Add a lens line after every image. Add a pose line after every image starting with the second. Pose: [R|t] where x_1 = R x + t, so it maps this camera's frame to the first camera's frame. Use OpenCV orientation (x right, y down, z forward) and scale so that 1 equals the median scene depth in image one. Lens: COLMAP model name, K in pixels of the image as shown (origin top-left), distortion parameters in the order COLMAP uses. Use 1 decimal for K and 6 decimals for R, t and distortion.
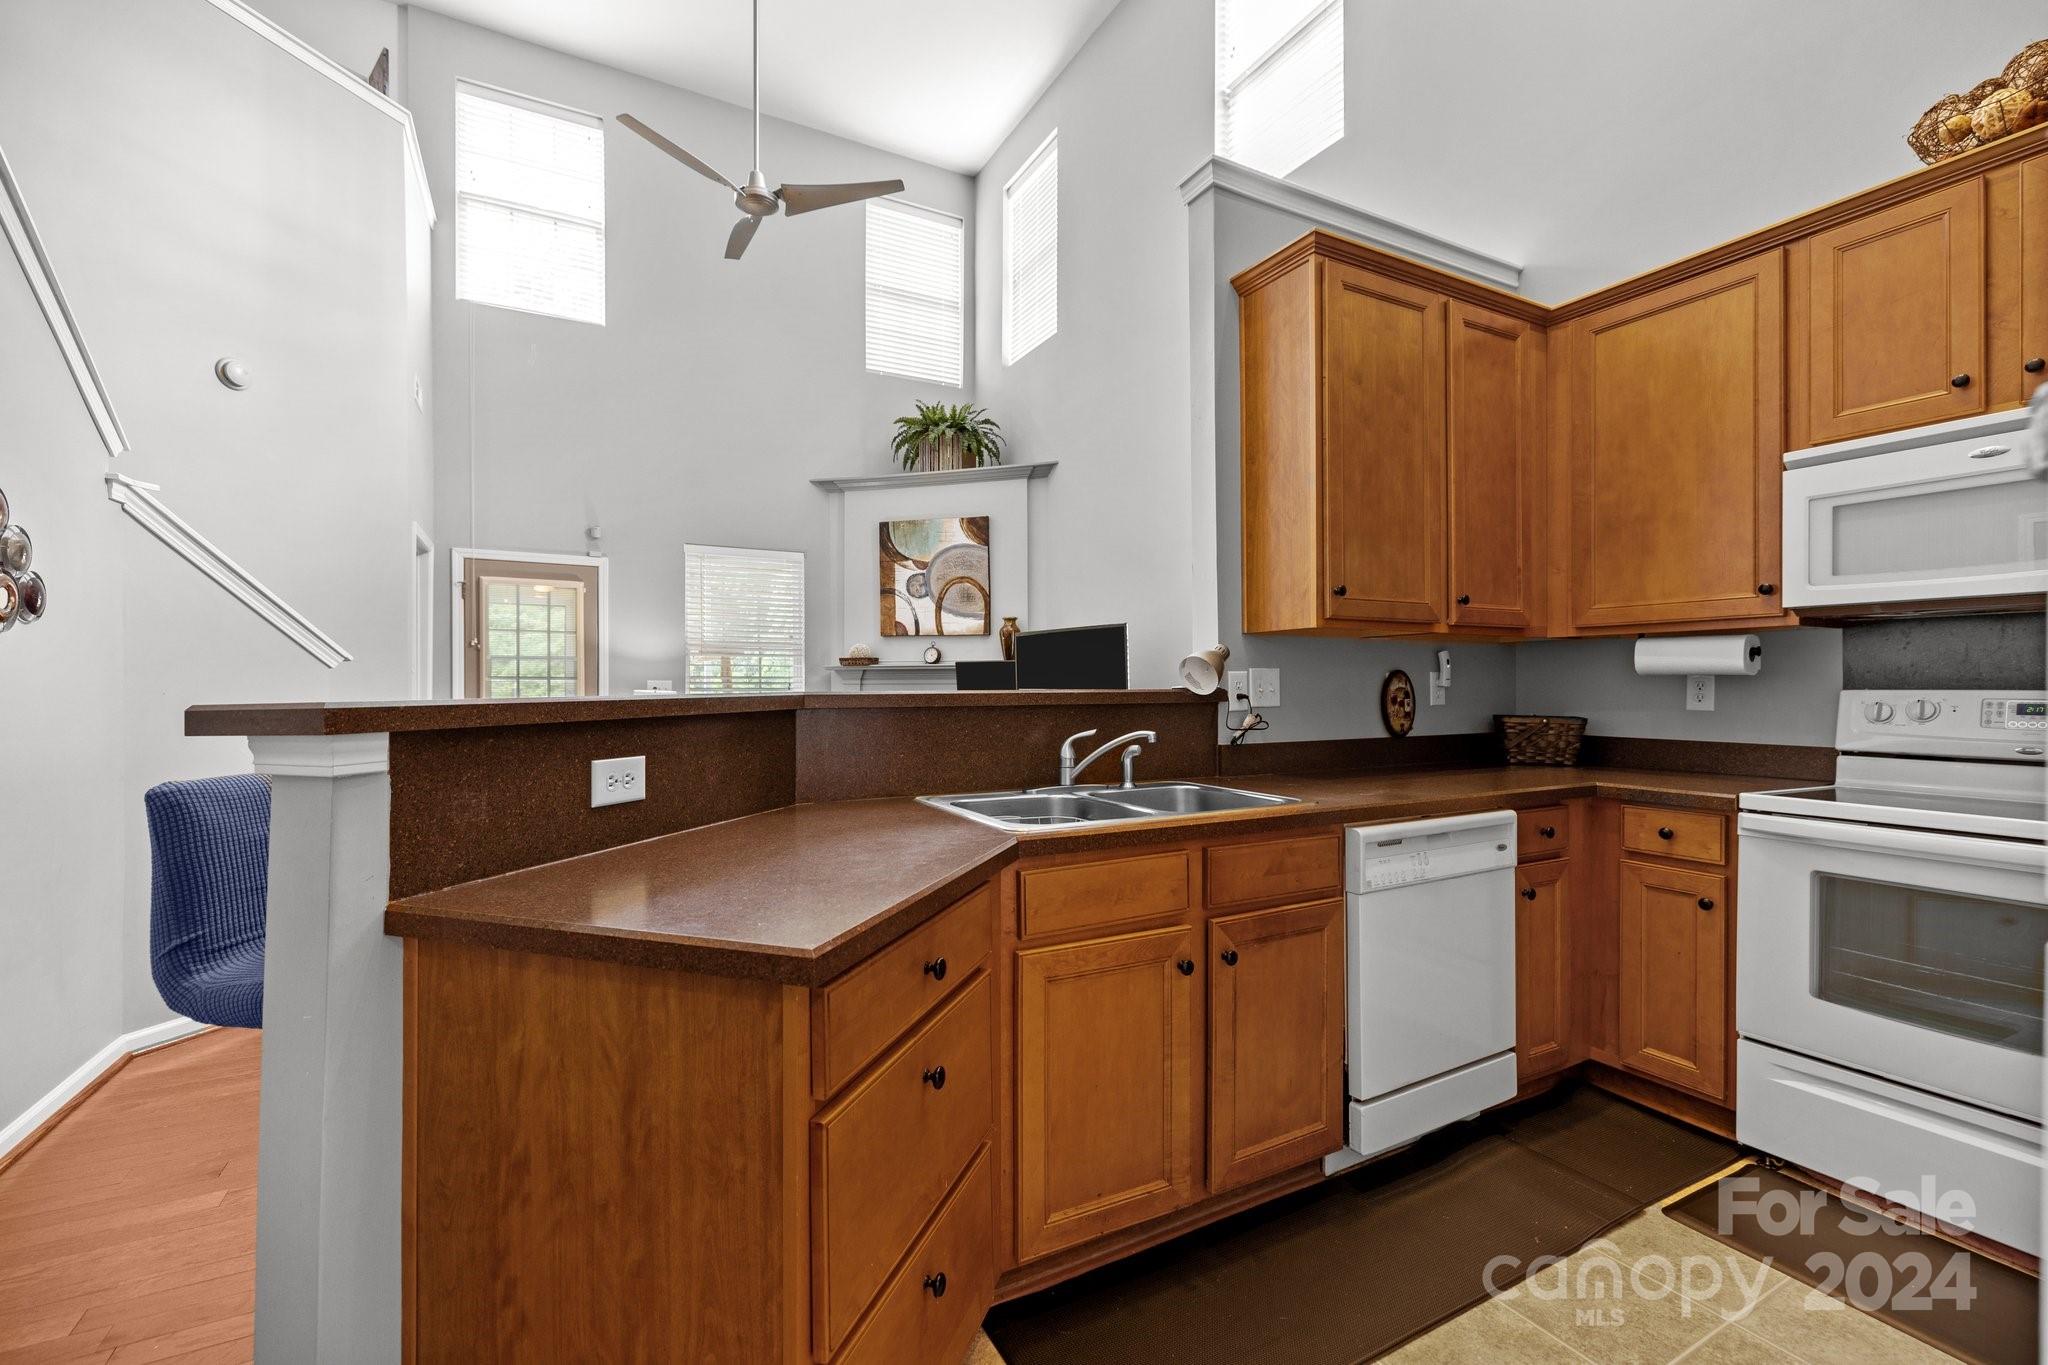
lens RADIAL K [[869.6, 0, 1024.0], [0, 869.6, 682.5], [0, 0, 1]] dist [0.001219, 0.000114]
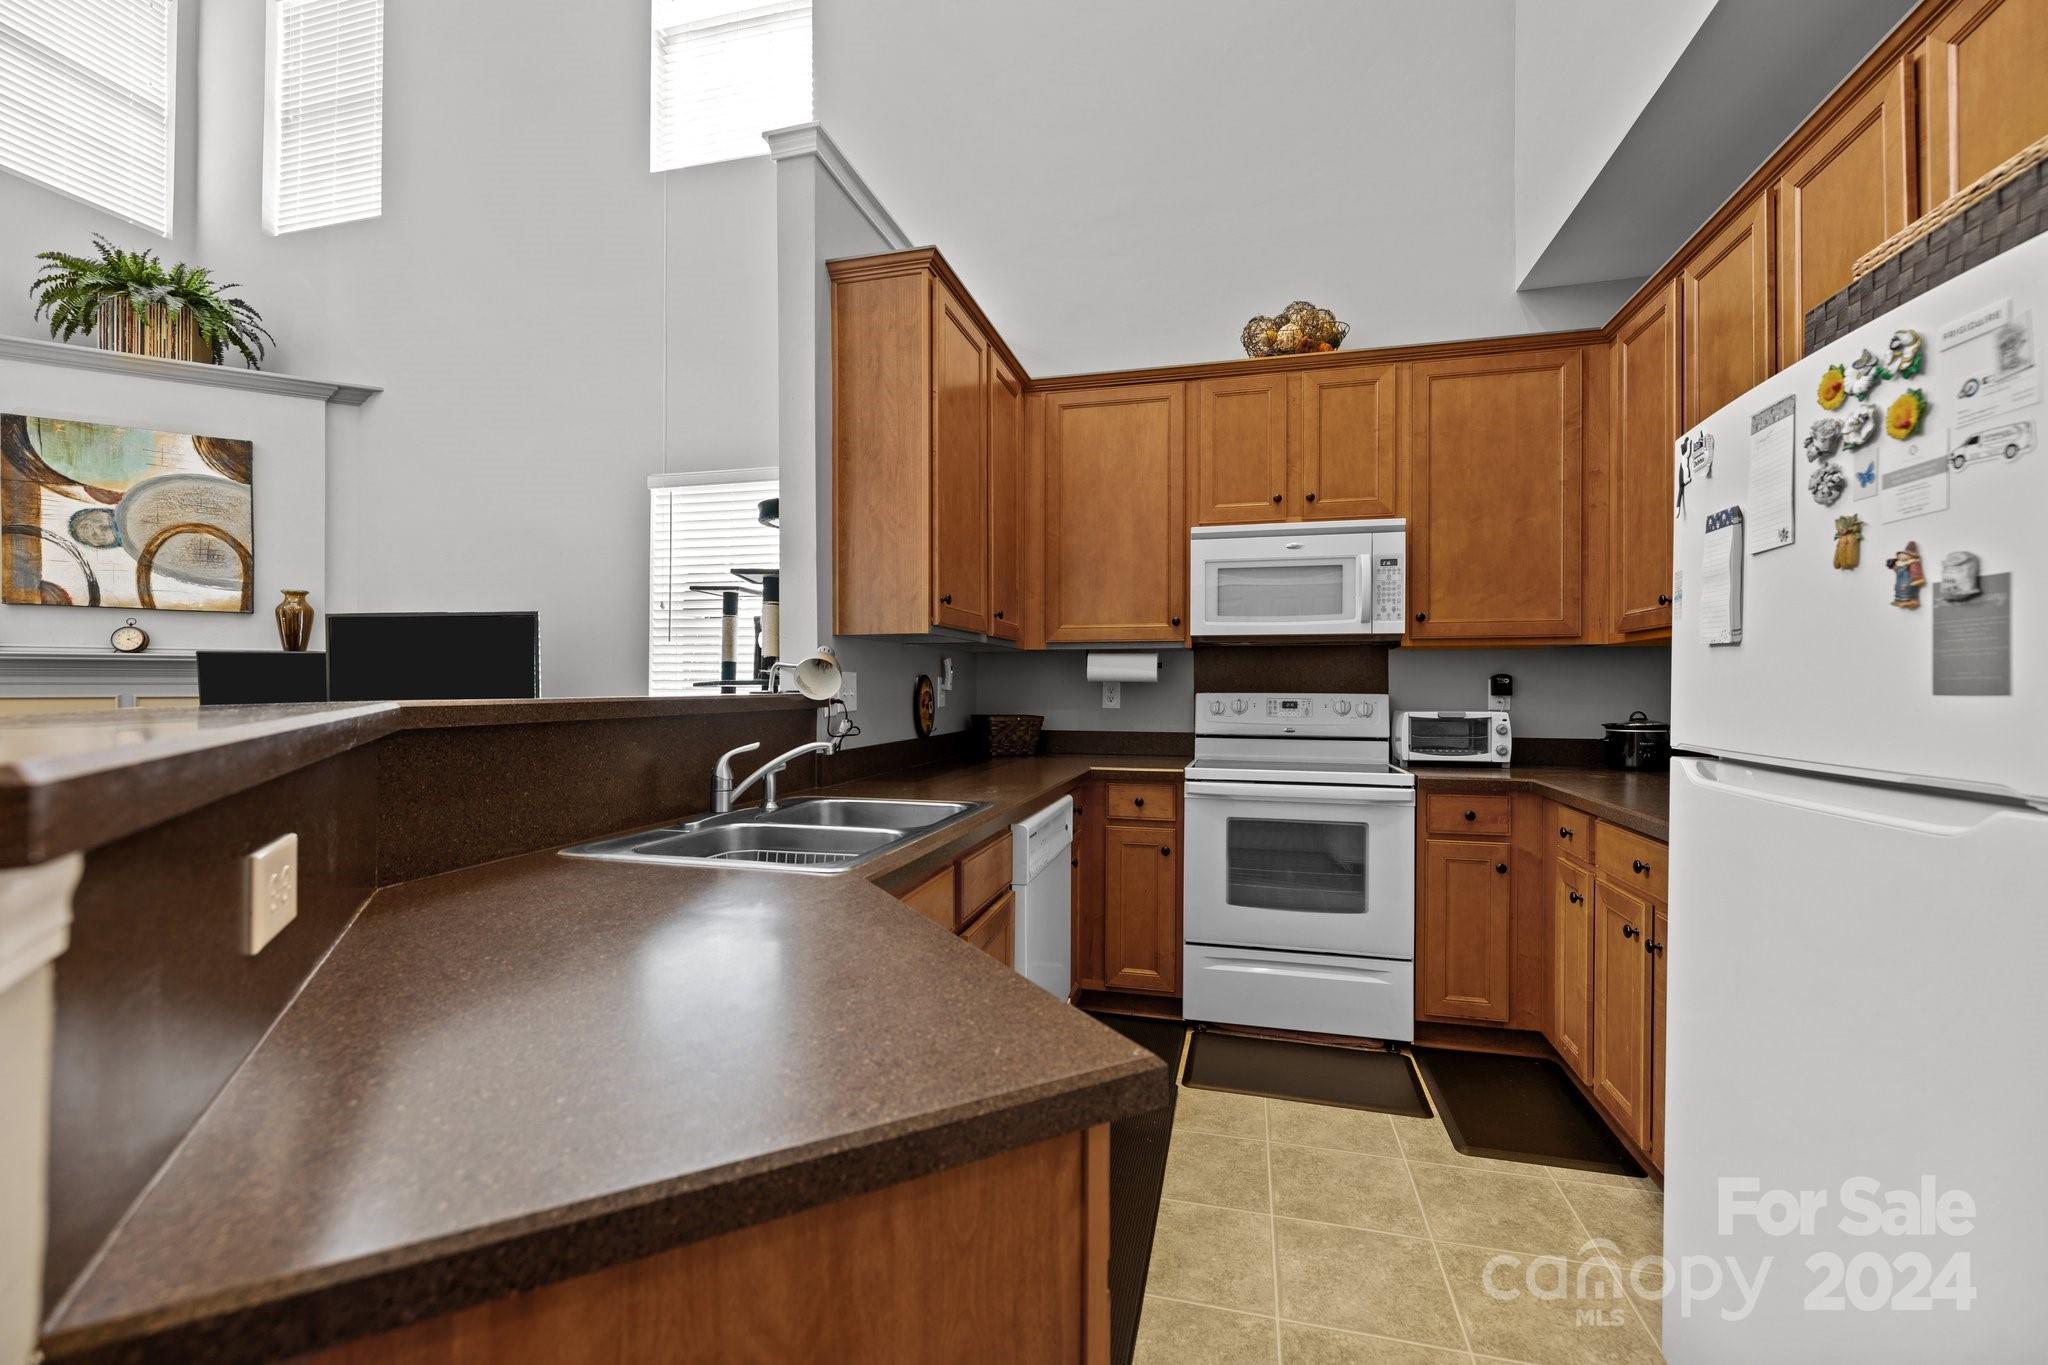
lens RADIAL K [[865.6, 0, 1019.2], [0, 865.6, 680.2], [0, 0, 1]] dist [0.001380, -0.000172]
pose [[0.684928, 0.007913, 0.728567, -0.132422], [-0.005826, 0.999969, -0.005383, -0.001375], [-0.728587, -0.000557, 0.684953, 0.088712]]
